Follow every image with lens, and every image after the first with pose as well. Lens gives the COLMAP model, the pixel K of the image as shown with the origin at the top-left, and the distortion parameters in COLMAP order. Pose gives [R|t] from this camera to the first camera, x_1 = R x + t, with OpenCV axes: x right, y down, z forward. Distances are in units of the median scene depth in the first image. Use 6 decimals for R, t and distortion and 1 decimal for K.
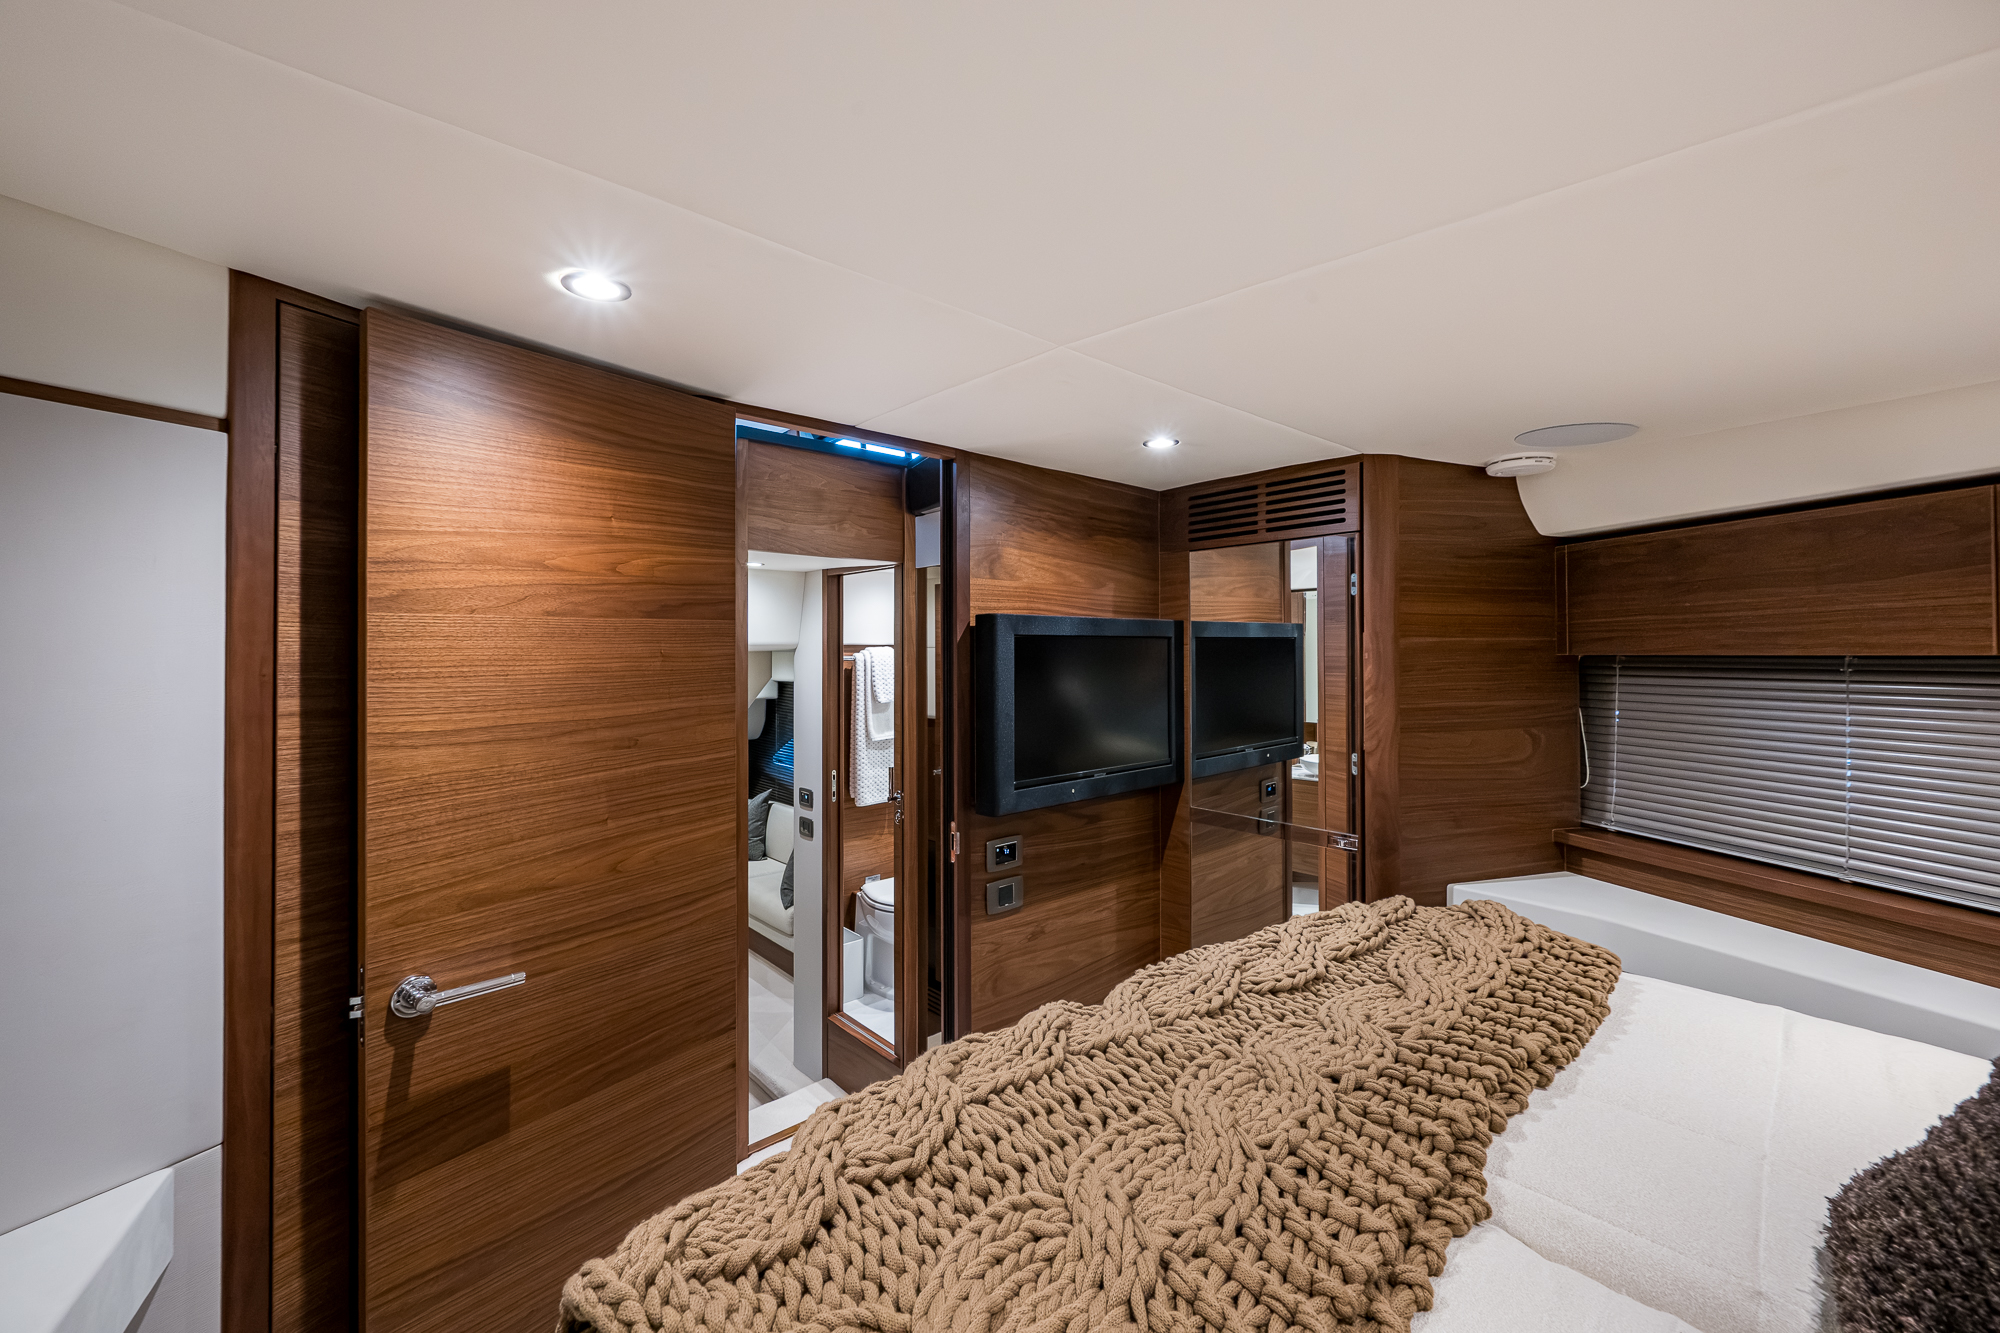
lens RADIAL K [[797.8, 0, 988.7], [0, 797.8, 657.0], [0, 0, 1]] dist [0.004711, 0.000184]
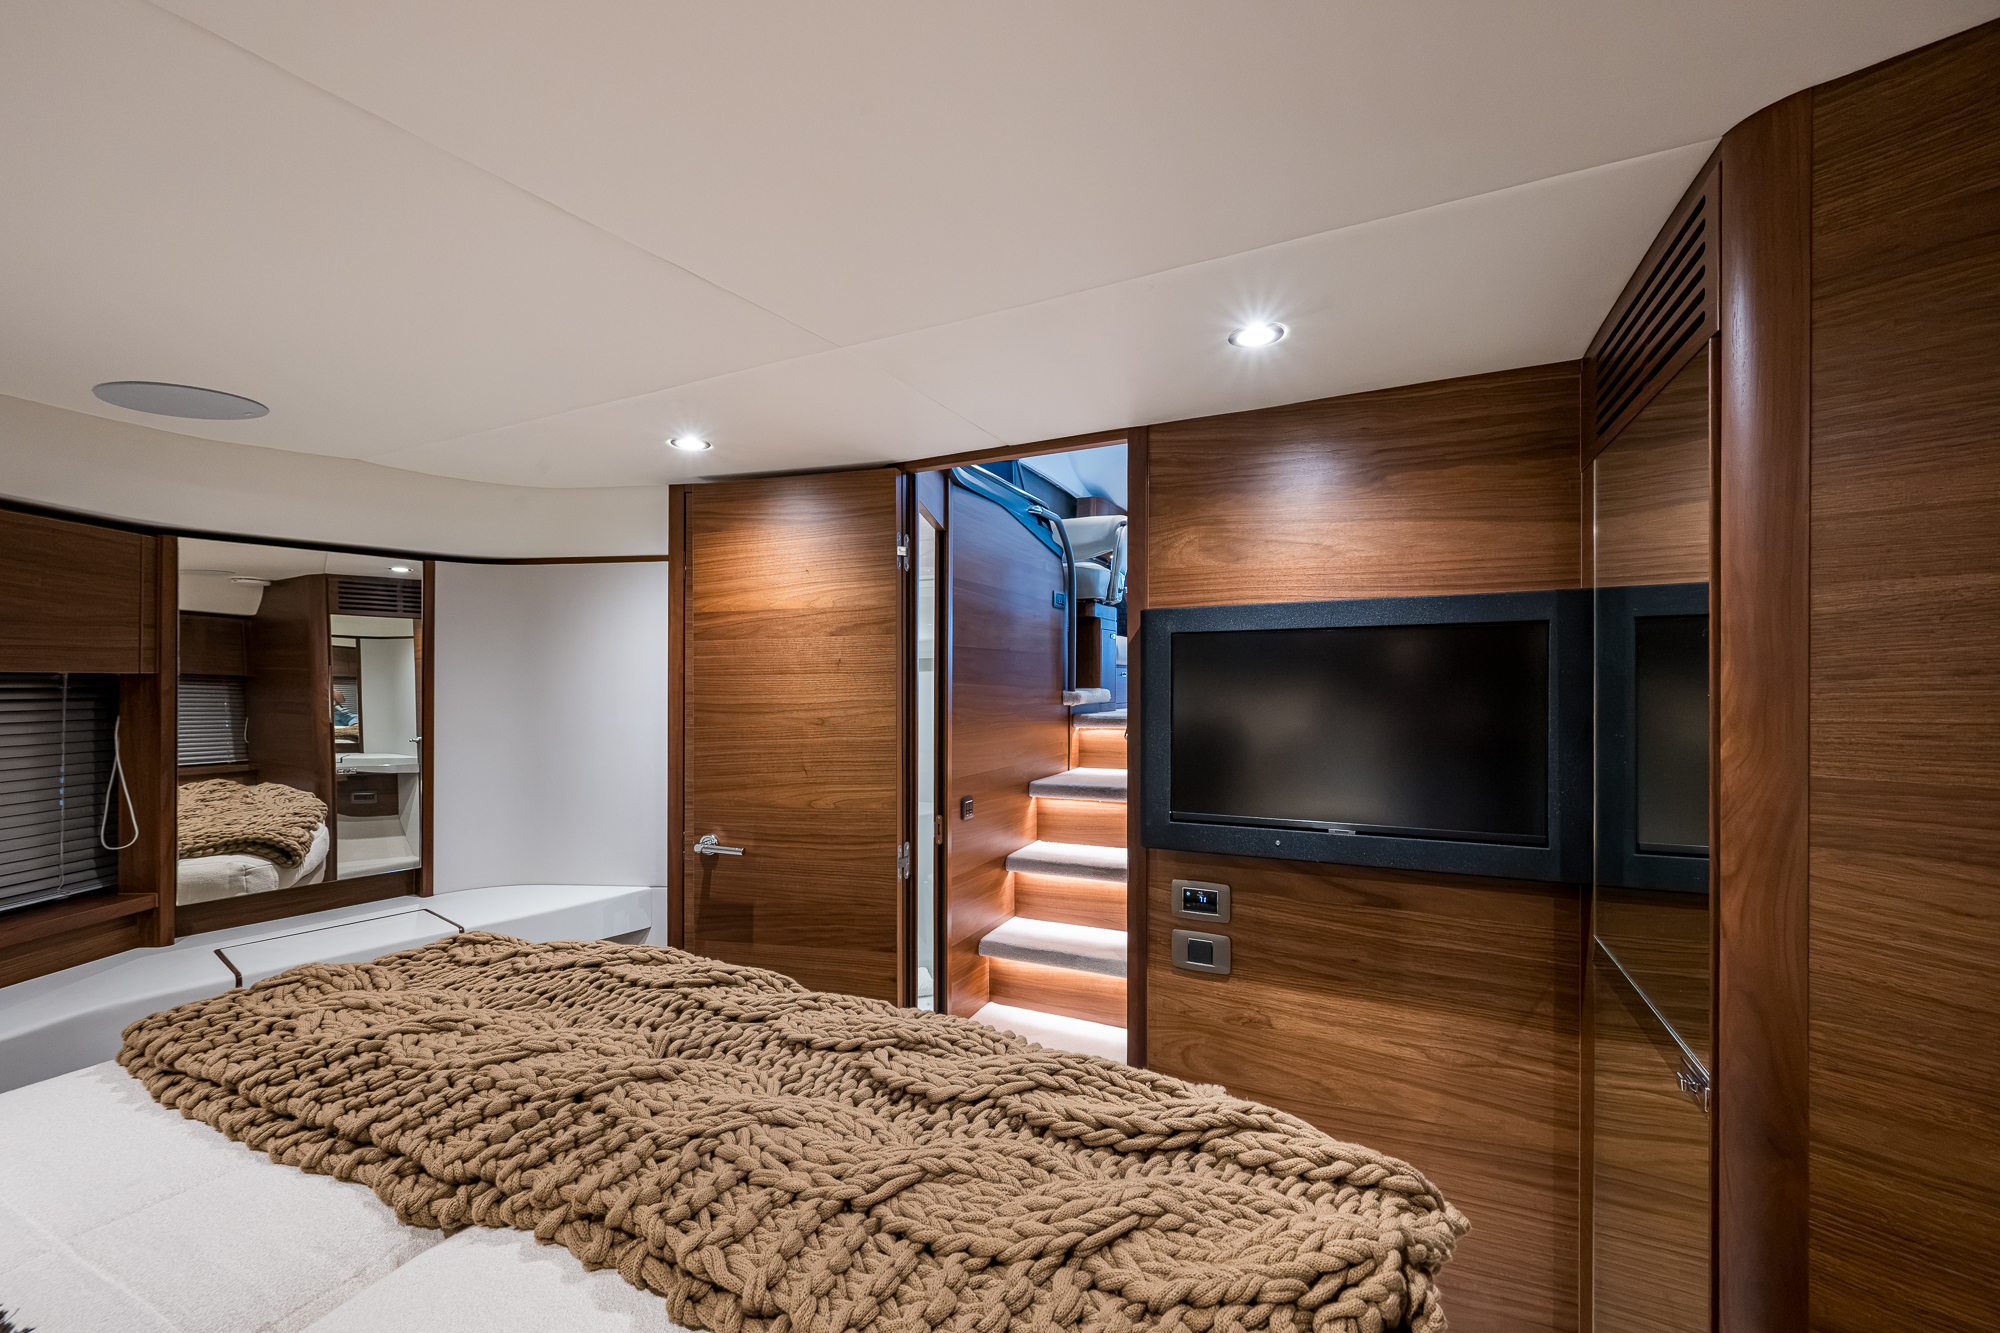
lens RADIAL K [[793.5, 0, 1013.0], [0, 793.5, 671.9], [0, 0, 1]] dist [-0.000477, -0.000644]
pose [[0.393865, -0.004195, -0.919159, 0.749340], [-0.002437, 0.999981, -0.005608, 0.017715], [0.919165, 0.004449, 0.393848, 0.542178]]
